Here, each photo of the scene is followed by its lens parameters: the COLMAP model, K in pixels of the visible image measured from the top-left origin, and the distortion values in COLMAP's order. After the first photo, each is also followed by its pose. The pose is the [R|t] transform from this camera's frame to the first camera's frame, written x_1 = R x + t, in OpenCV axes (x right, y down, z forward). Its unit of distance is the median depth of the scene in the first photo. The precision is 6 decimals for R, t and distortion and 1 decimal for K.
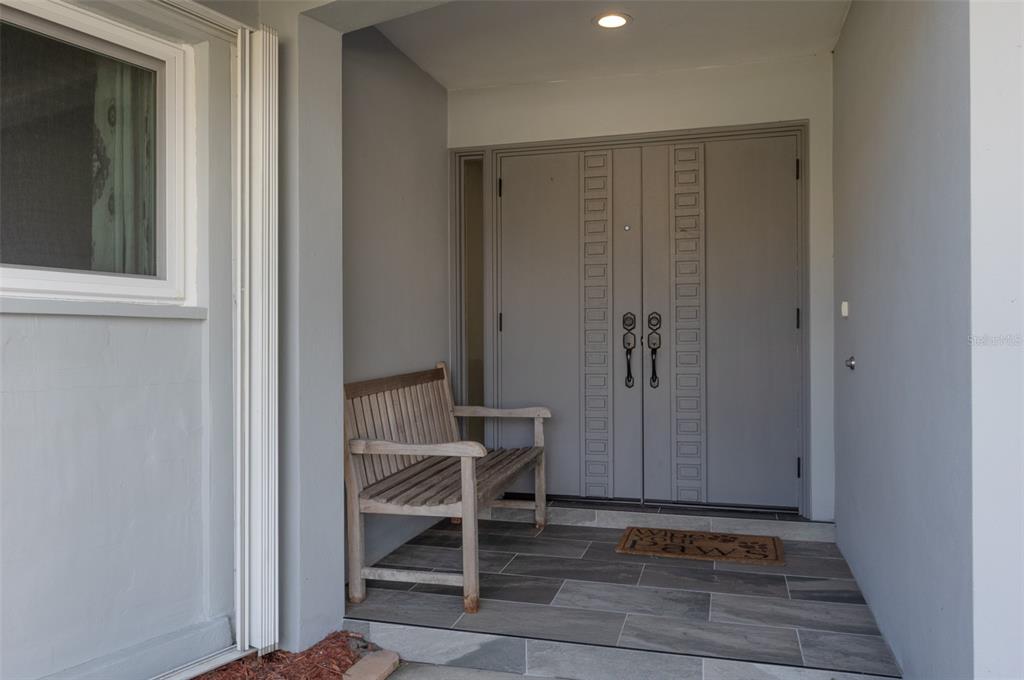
lens RADIAL K [[697.7, 0, 507.3], [0, 697.7, 339.9], [0, 0, 1]] dist [0.002037, 0.000682]
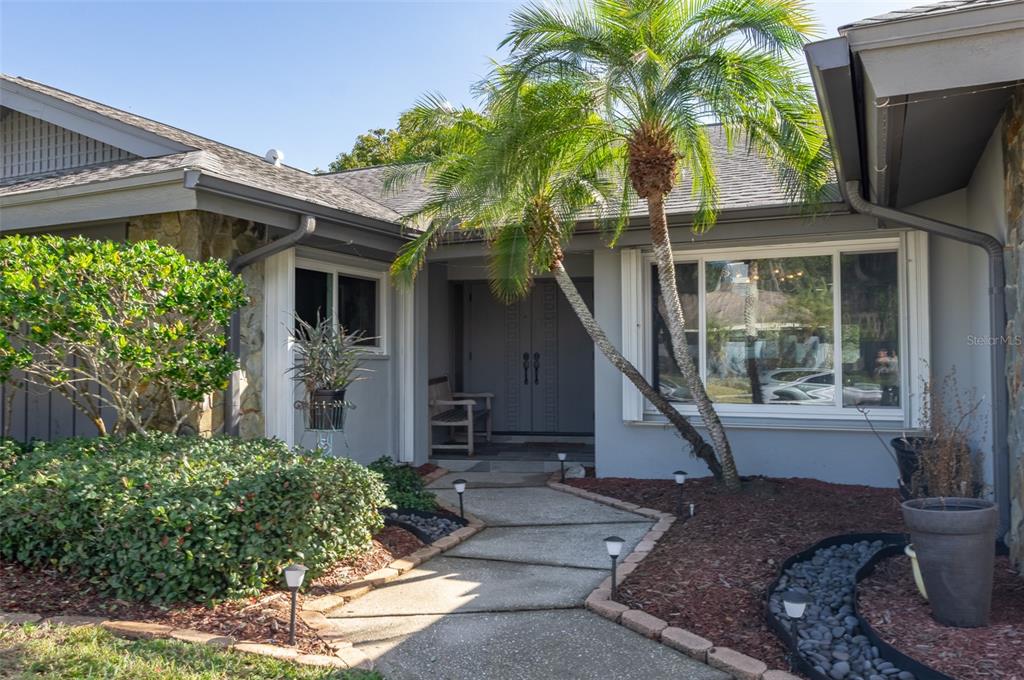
lens RADIAL K [[785.2, 0, 515.9], [0, 785.2, 332.0], [0, 0, 1]] dist [-0.002974, -0.005742]
pose [[0.990734, 0.002756, 0.135789, -0.258363], [0.001694, 0.999465, -0.032650, -0.026476], [-0.135806, 0.032578, 0.990200, -1.913984]]
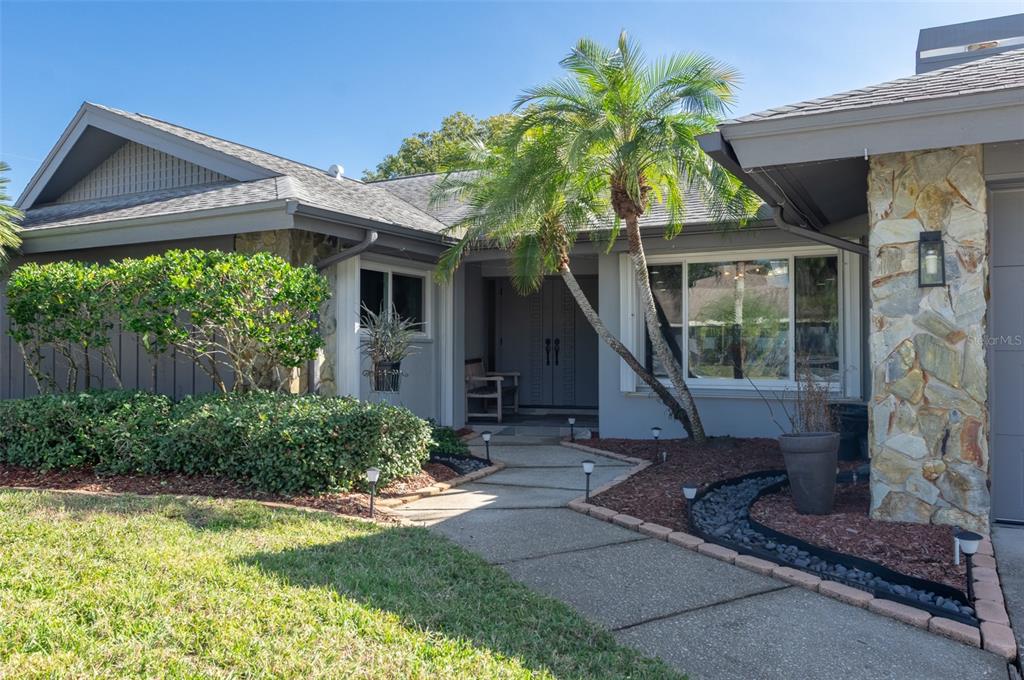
lens RADIAL K [[785.2, 0, 508.6], [0, 785.2, 345.9], [0, 0, 1]] dist [-0.002974, -0.005742]
pose [[0.997304, 0.003816, 0.073275, -0.248007], [-0.003462, 0.999982, -0.004961, 0.007247], [-0.073293, 0.004694, 0.997299, -2.481583]]
